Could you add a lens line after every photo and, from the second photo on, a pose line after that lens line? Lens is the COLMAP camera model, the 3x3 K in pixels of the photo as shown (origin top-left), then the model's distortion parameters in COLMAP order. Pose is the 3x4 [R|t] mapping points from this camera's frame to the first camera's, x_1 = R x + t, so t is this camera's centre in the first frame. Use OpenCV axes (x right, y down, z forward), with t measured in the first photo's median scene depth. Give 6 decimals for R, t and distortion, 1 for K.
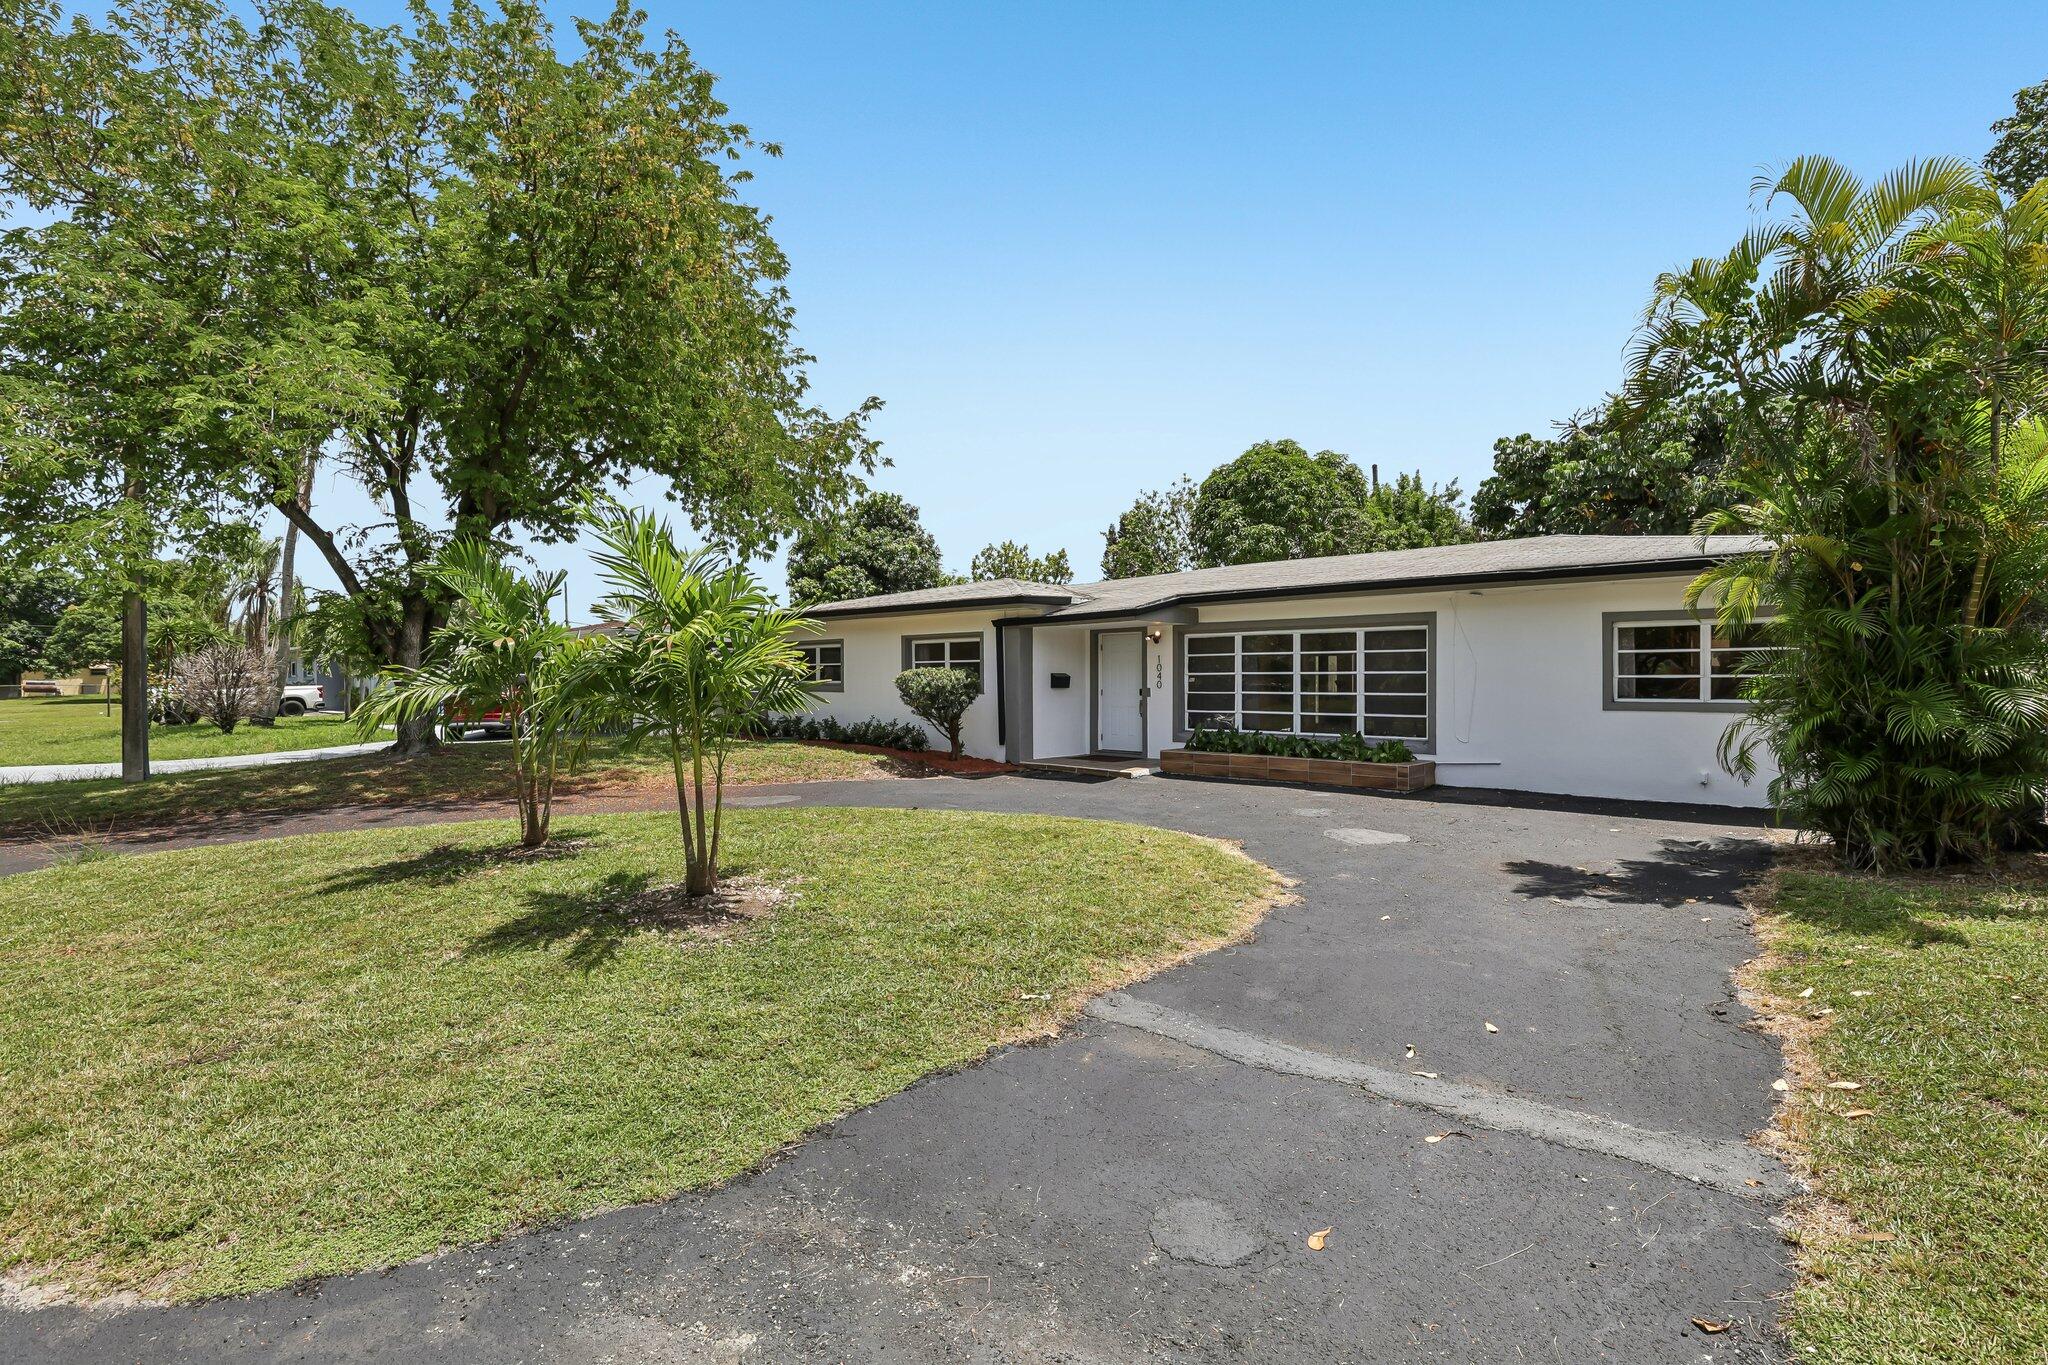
lens RADIAL K [[944.6, 0, 1028.2], [0, 944.6, 679.5], [0, 0, 1]] dist [-0.024531, 0.003710]
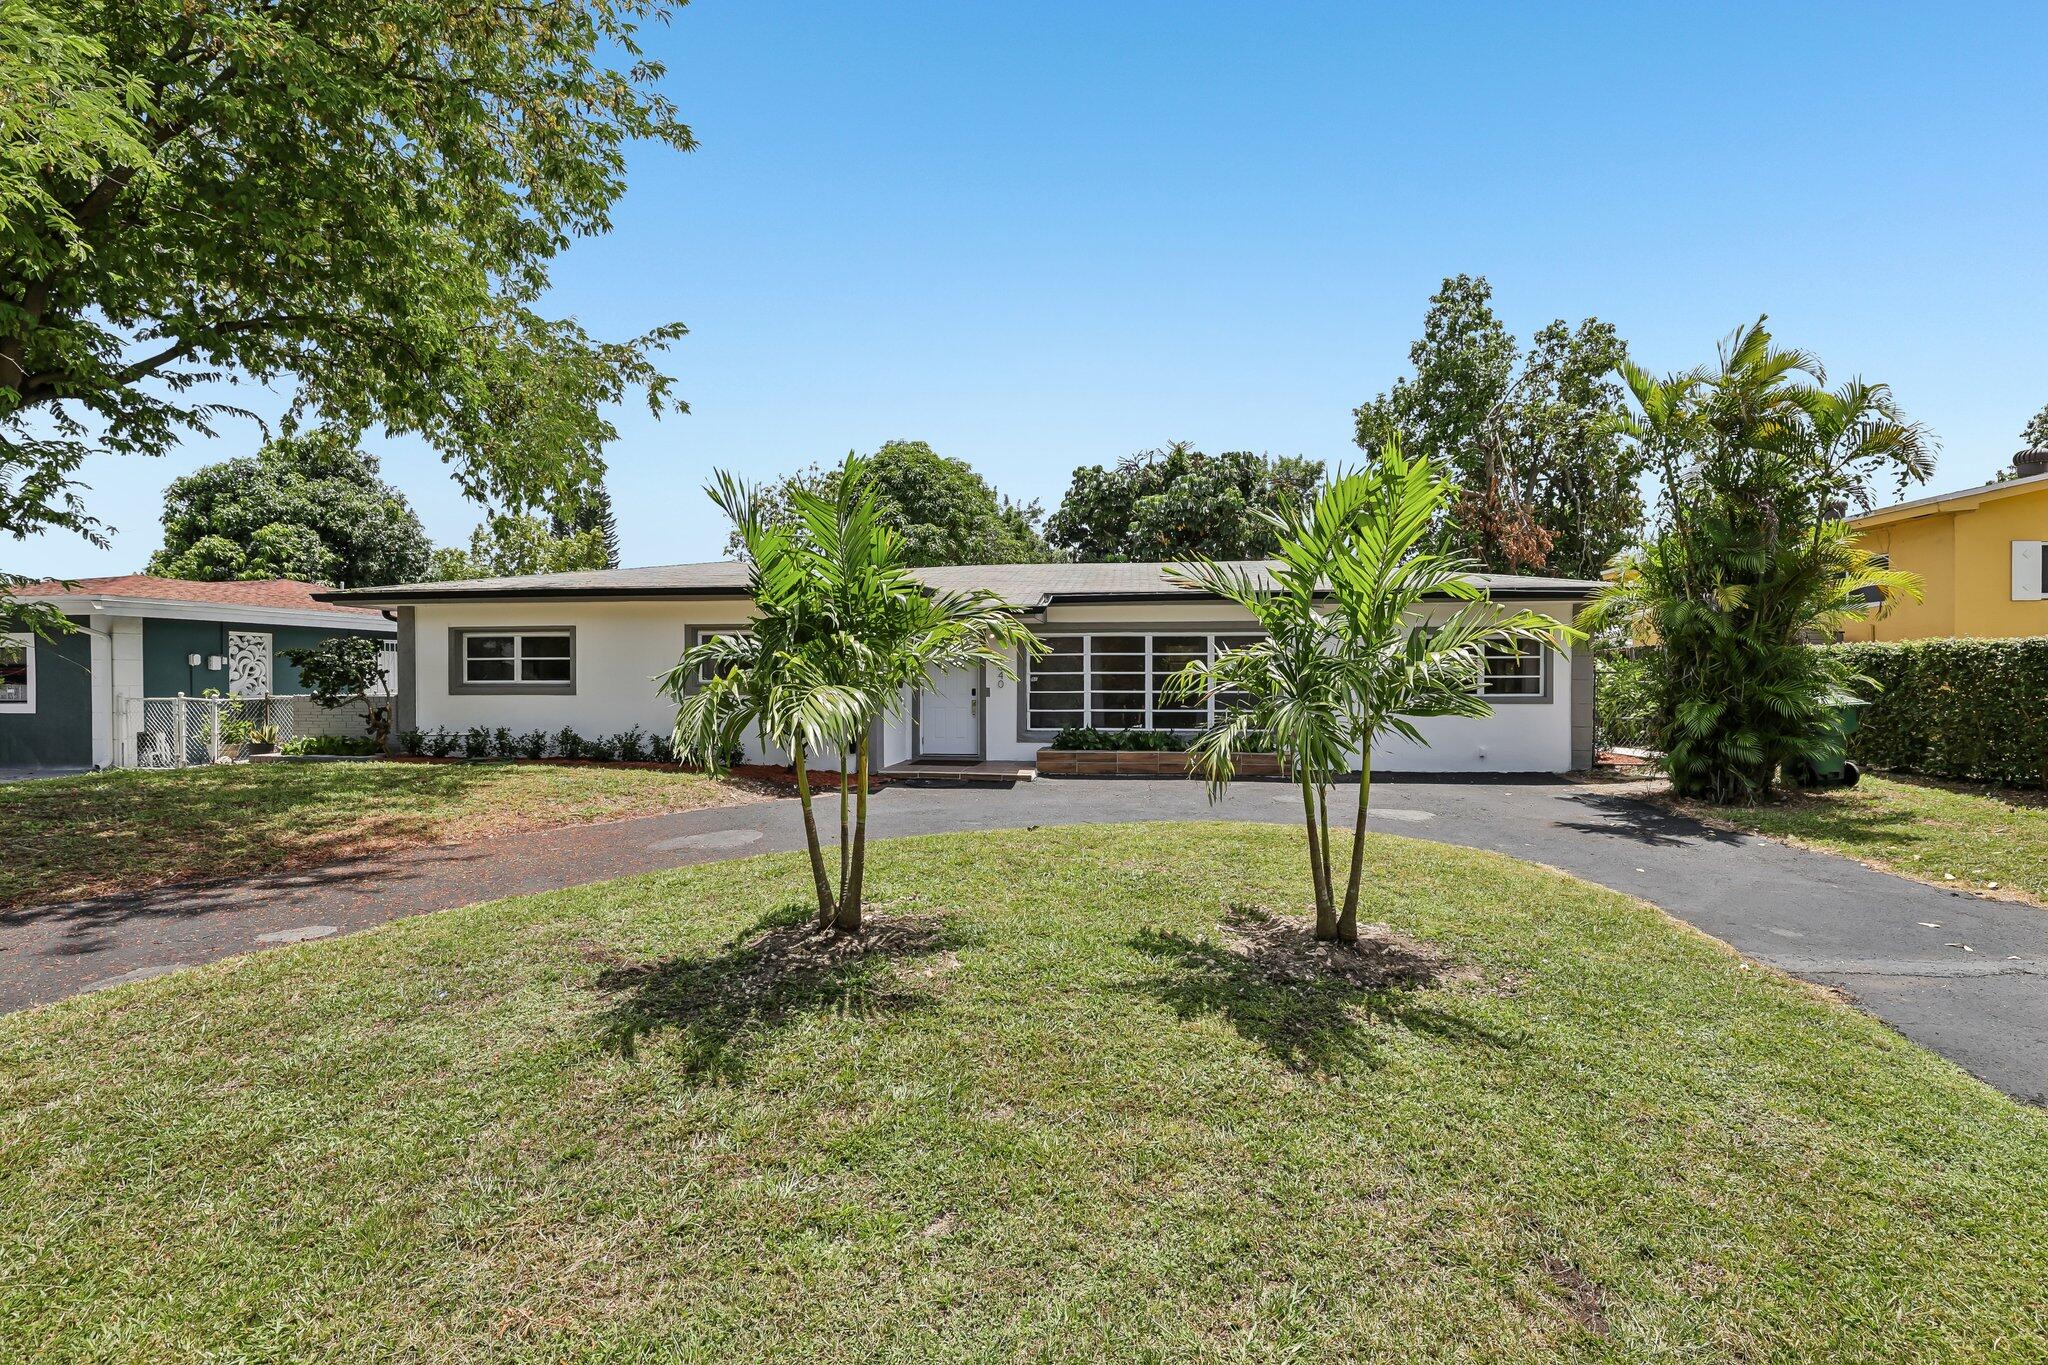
lens RADIAL K [[944.6, 0, 1036.3], [0, 944.6, 687.2], [0, 0, 1]] dist [-0.024531, 0.003710]
pose [[0.815796, -0.003875, 0.578326, -0.384543], [-0.001513, 0.999960, 0.008835, 0.000128], [-0.578337, -0.008083, 0.815758, 0.179522]]
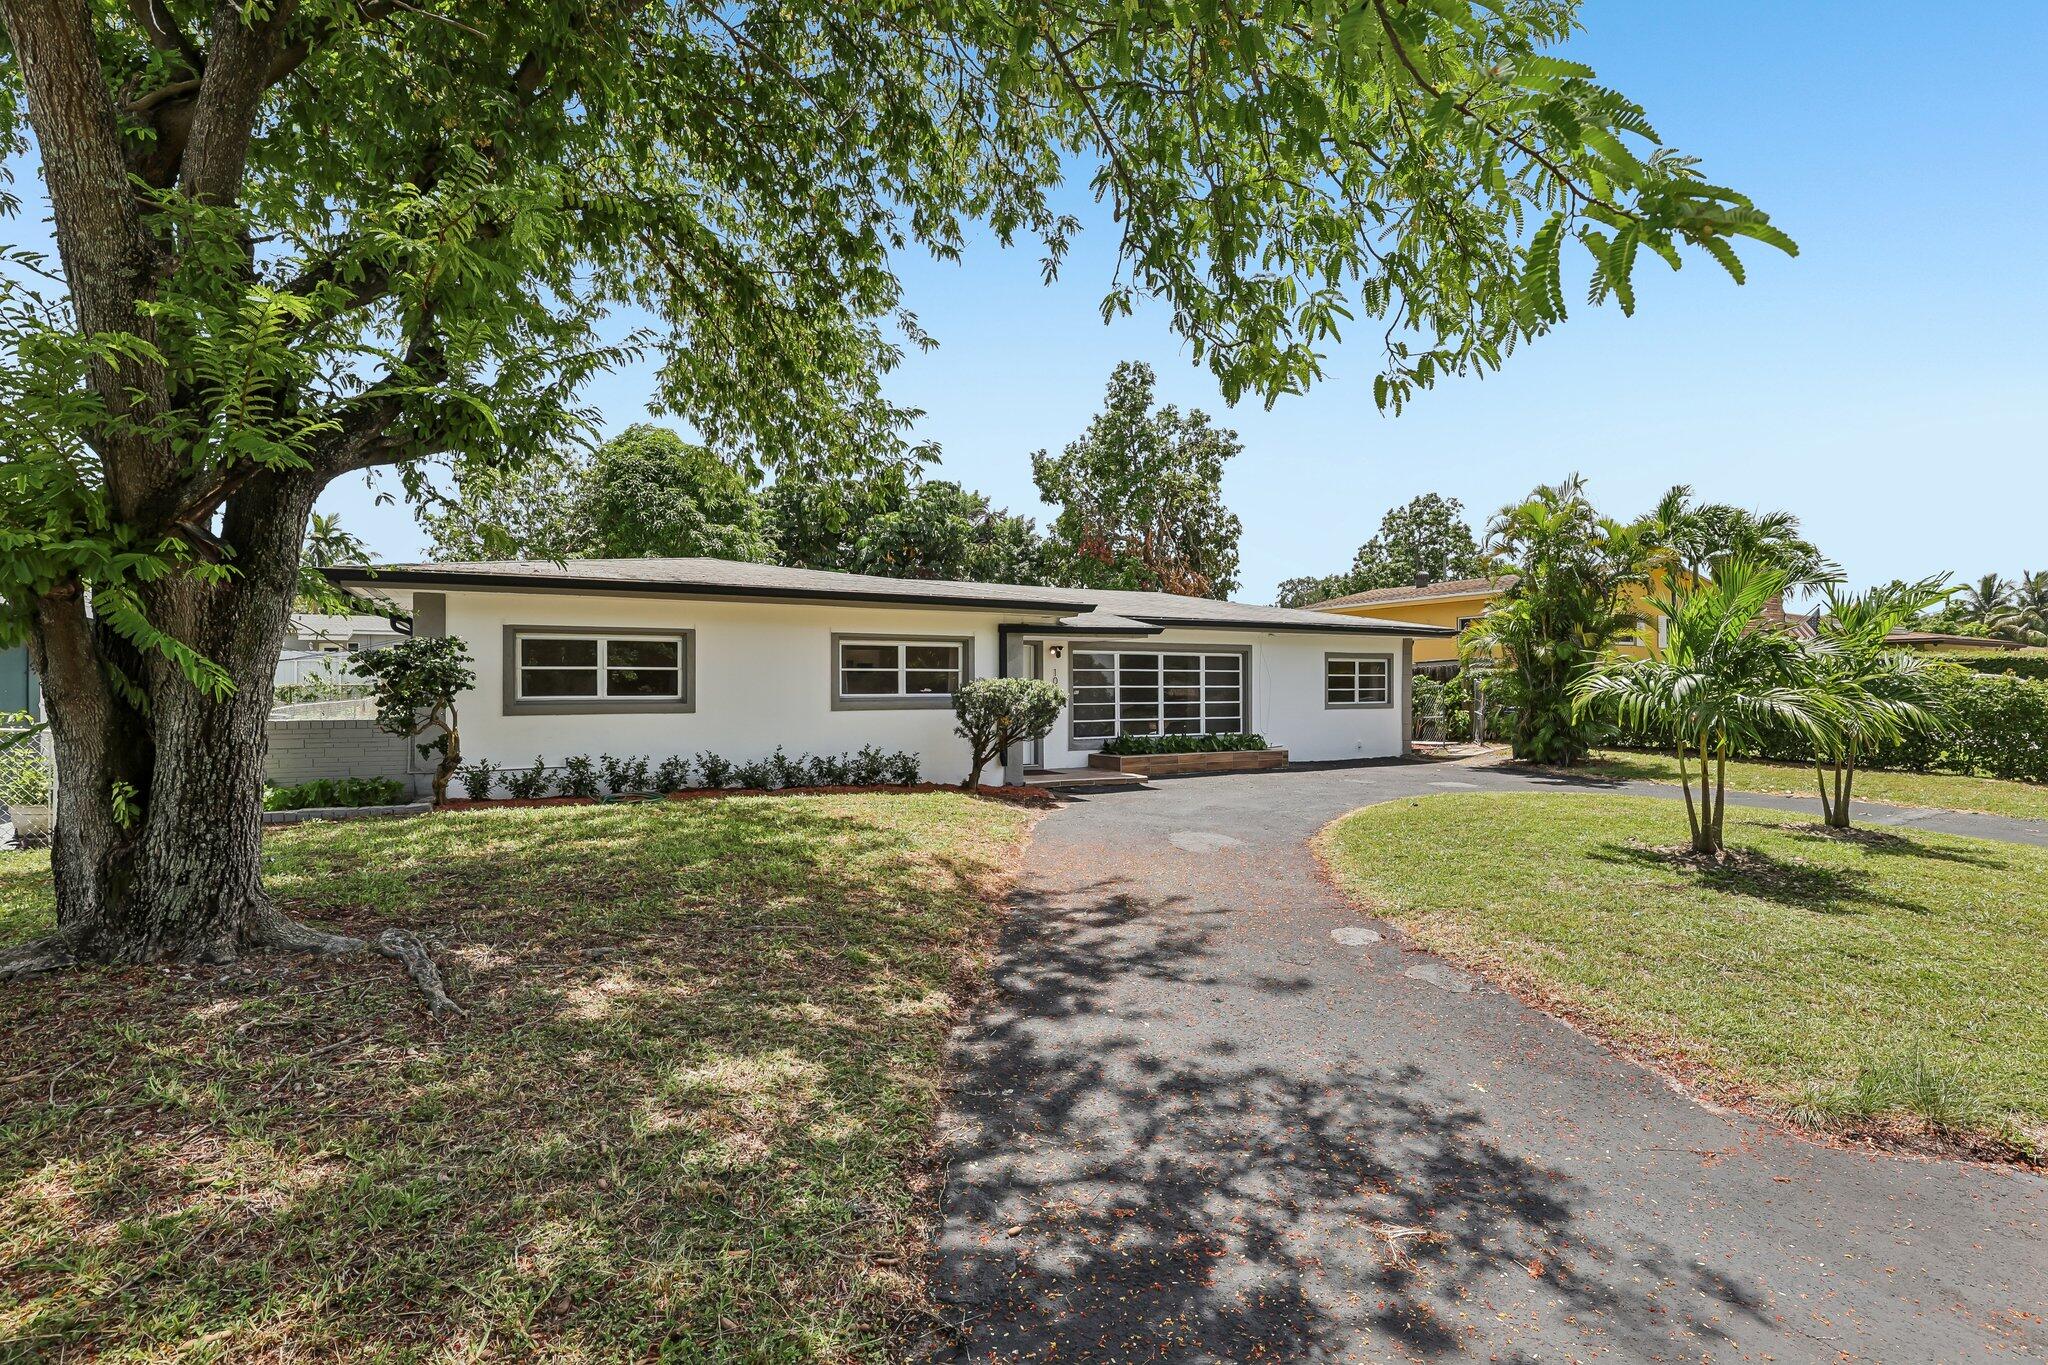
lens RADIAL K [[960.2, 0, 1037.7], [0, 960.2, 683.4], [0, 0, 1]] dist [0.000412, -0.000058]
pose [[0.320403, 0.009195, 0.947237, -0.853775], [0.003164, 0.999937, -0.010777, 0.001735], [-0.947276, 0.006450, 0.320353, 0.660420]]
